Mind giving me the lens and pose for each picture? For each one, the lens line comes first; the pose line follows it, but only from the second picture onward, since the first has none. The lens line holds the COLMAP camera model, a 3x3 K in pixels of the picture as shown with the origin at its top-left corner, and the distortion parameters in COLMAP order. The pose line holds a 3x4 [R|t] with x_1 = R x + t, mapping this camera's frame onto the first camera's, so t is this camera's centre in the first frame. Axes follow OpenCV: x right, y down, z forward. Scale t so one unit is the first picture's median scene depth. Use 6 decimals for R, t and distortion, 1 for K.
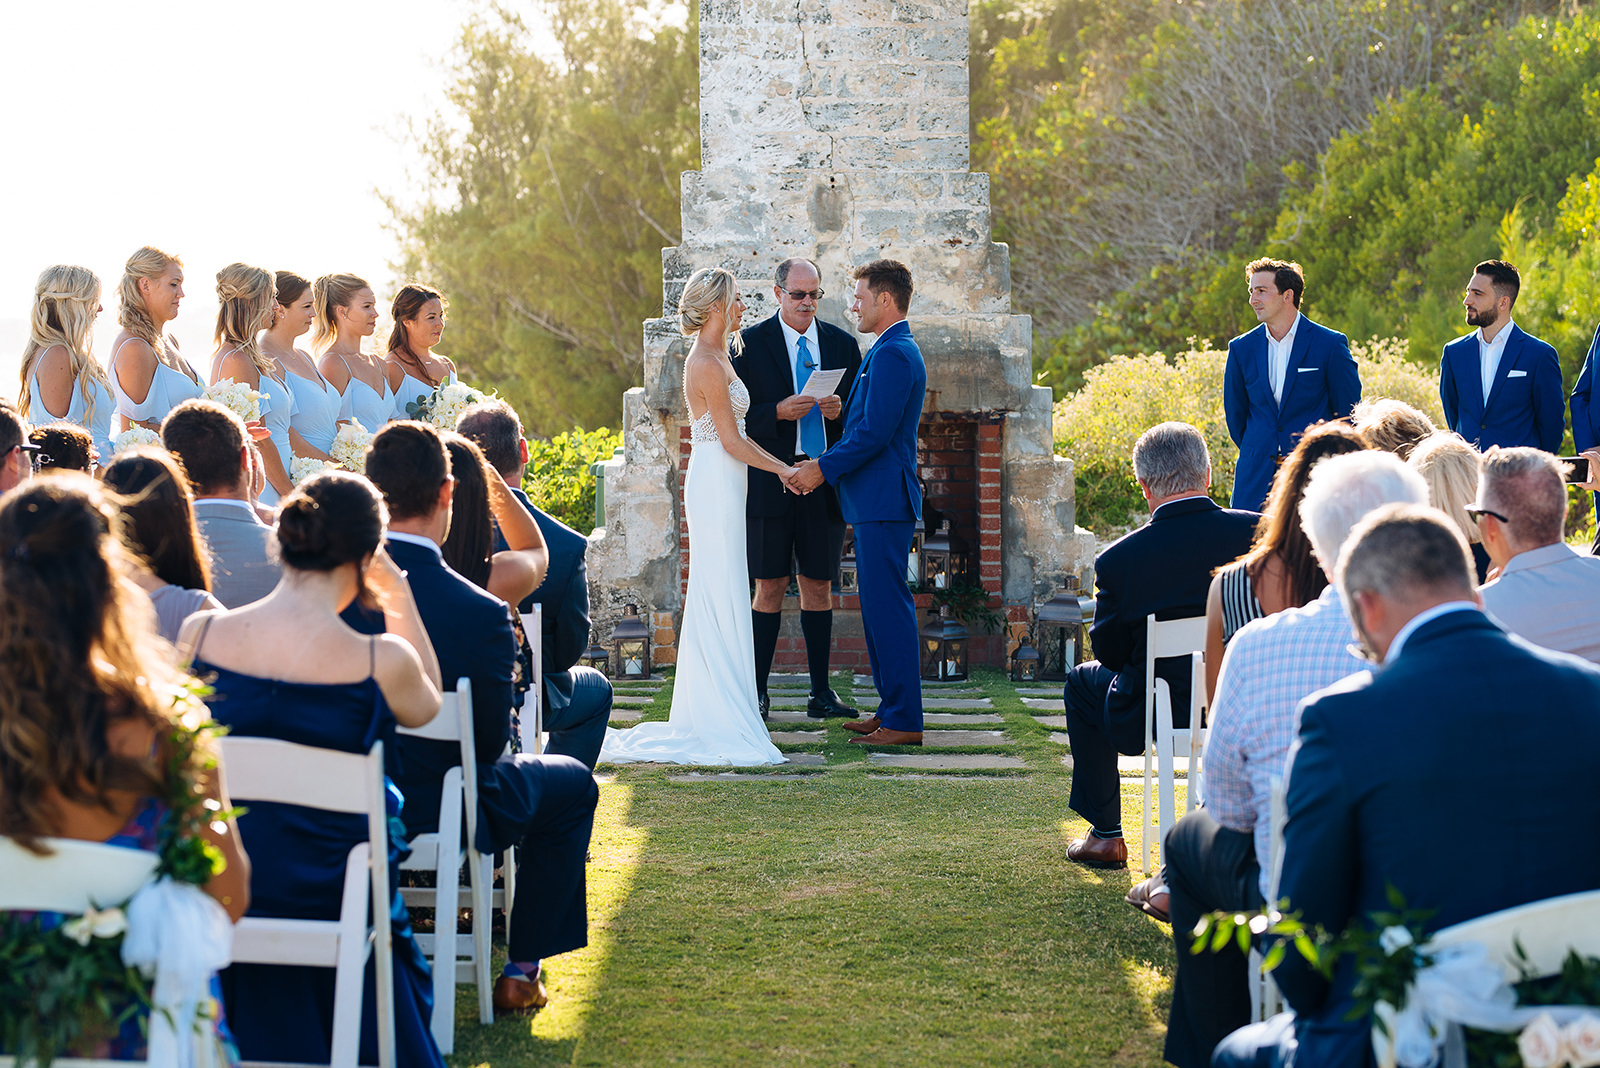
lens RADIAL K [[3921.3, 0, 798.2], [0, 3921.3, 550.2], [0, 0, 1]] dist [0.016973, 0.000000]
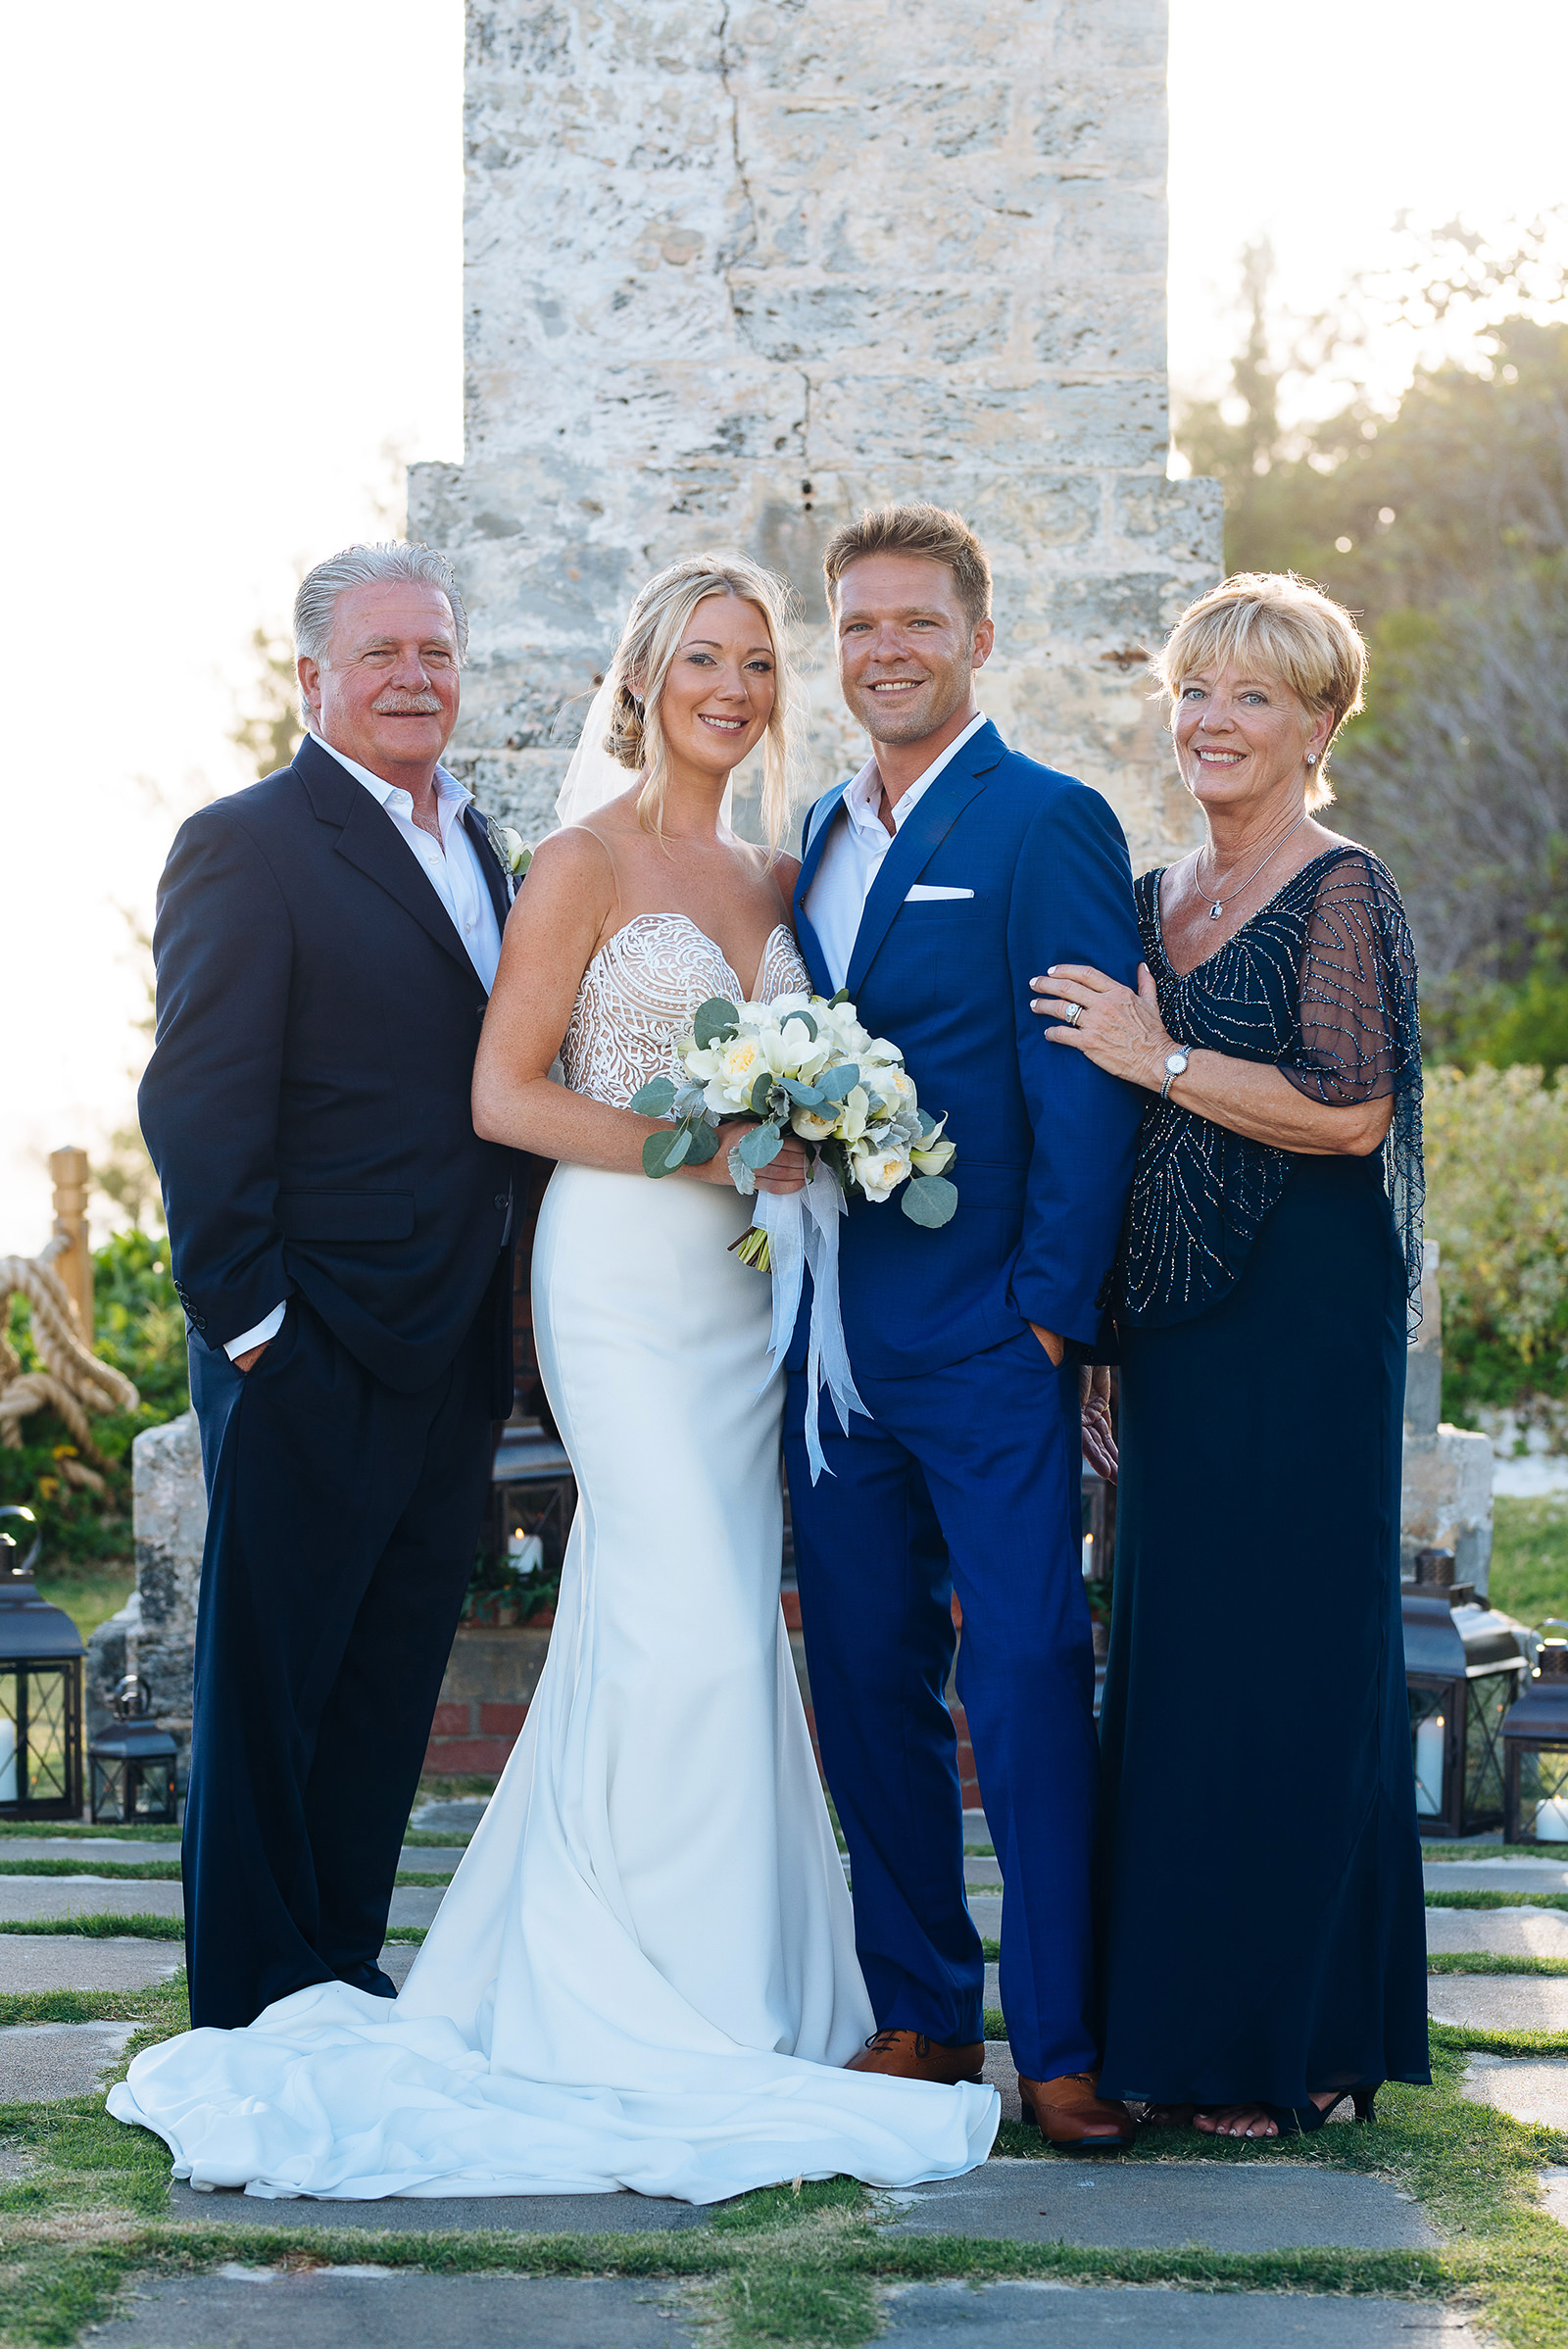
lens RADIAL K [[5757.1, 0, 702.8], [0, 5757.1, 1163.8], [0, 0, 1]] dist [0.016973, 0.000000]
pose [[0.999795, 0.014125, -0.014535, 0.007667], [-0.014949, 0.998193, -0.058206, 0.002781], [0.013687, 0.058411, 0.998199, 0.449914]]
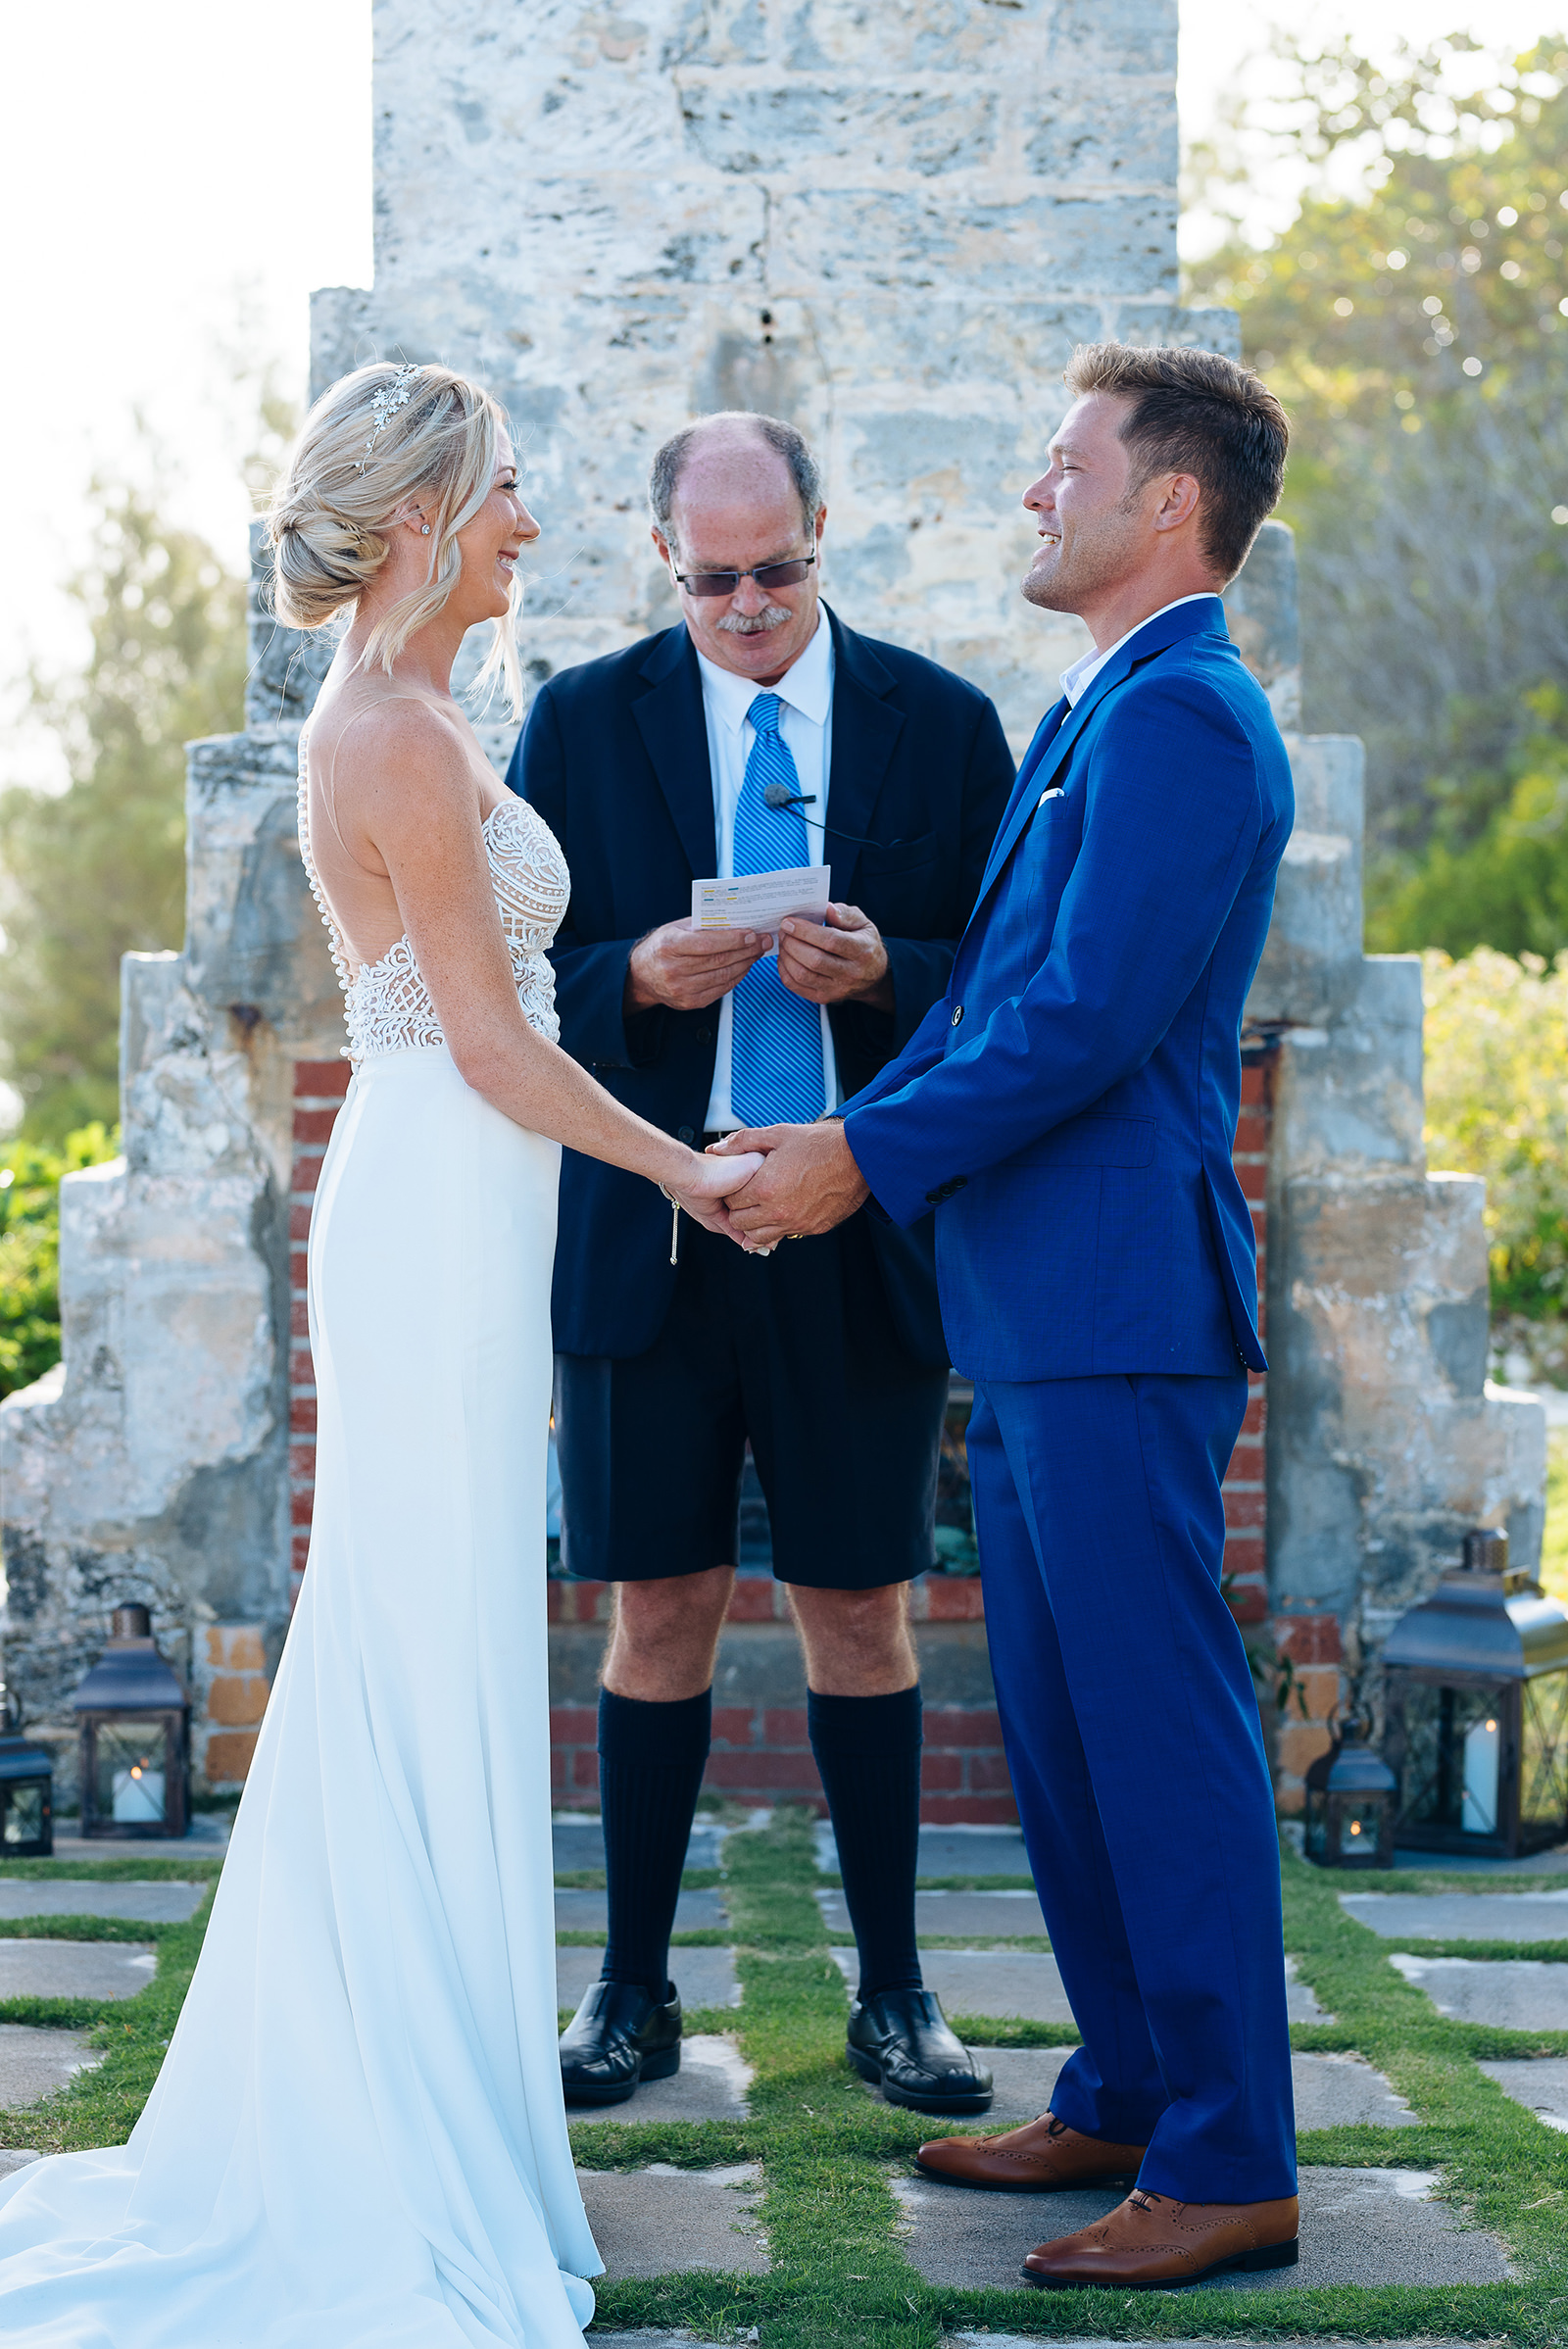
lens RADIAL K [[5757.1, 0, 763.2], [0, 5757.1, 1120.5], [0, 0, 1]] dist [0.016973, 0.000000]
pose [[0.999730, 0.011951, 0.019921, -0.000395], [-0.011123, 0.999091, -0.041152, -0.007136], [-0.020395, 0.040919, 0.998954, 0.518017]]
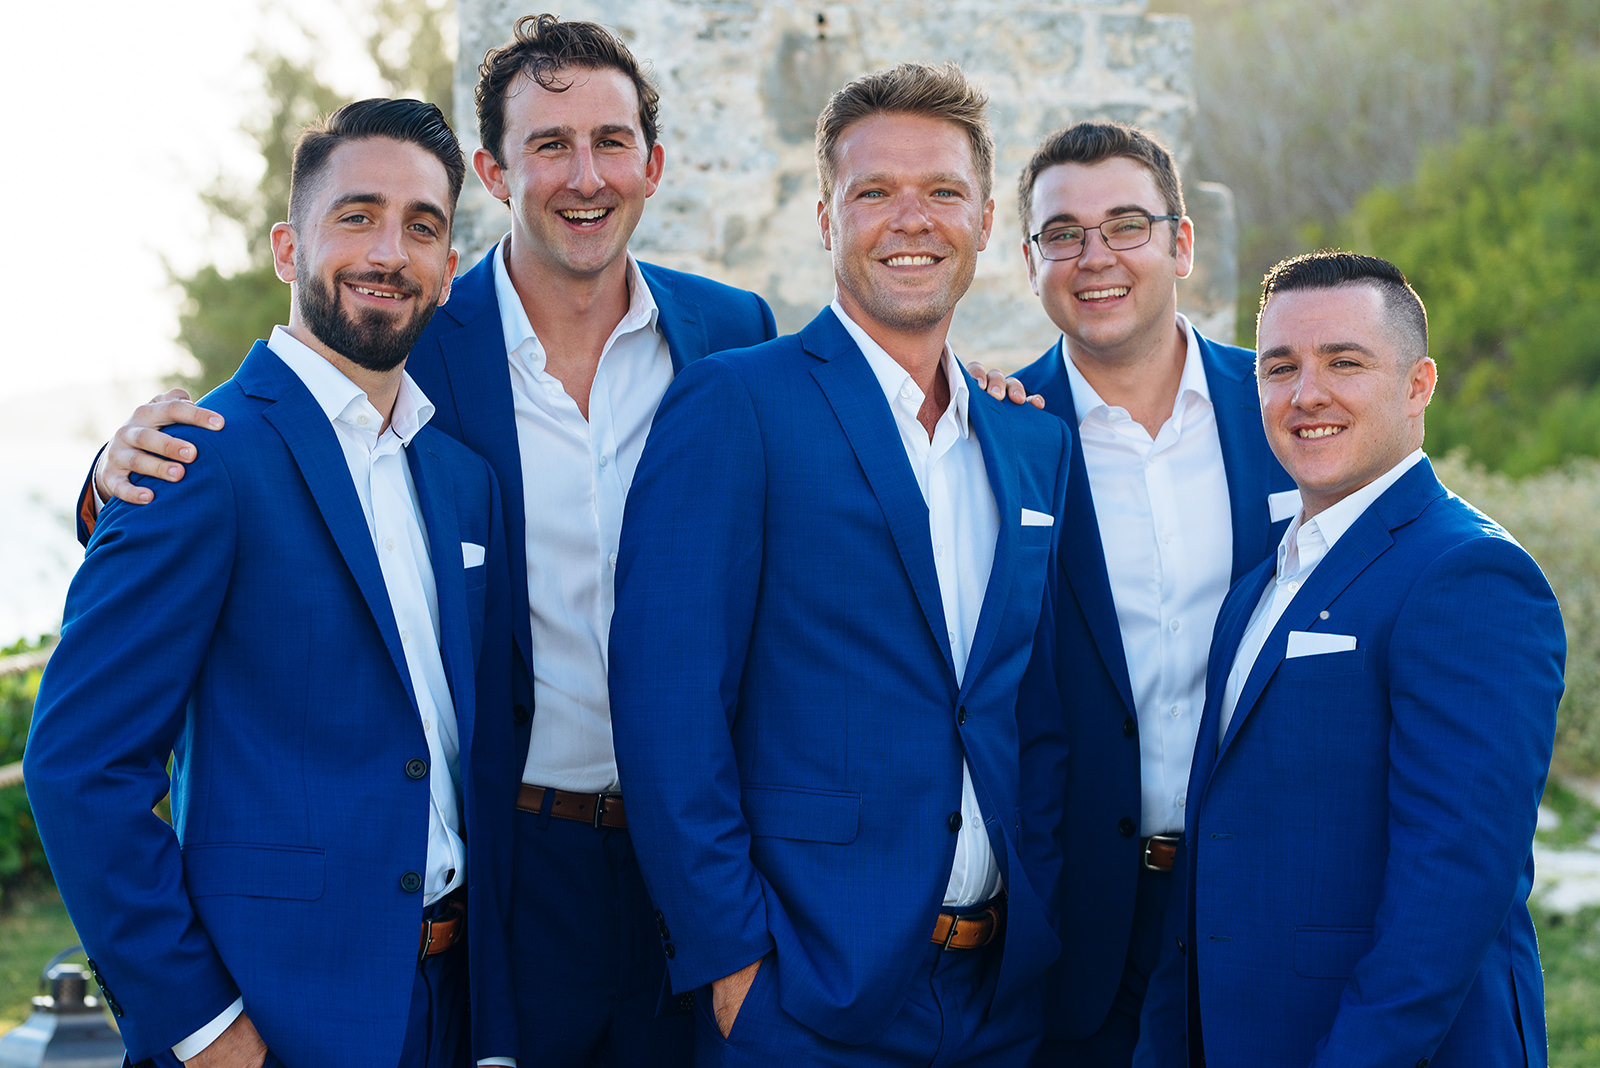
lens RADIAL K [[4115.8, 0, 796.2], [0, 4115.8, 540.2], [0, 0, 1]] dist [0.071926, 0.000000]
pose [[0.998847, 0.029262, 0.038051, -0.008969], [-0.028076, 0.999114, -0.031357, -0.025284], [-0.038934, 0.030253, 0.998784, 0.562768]]
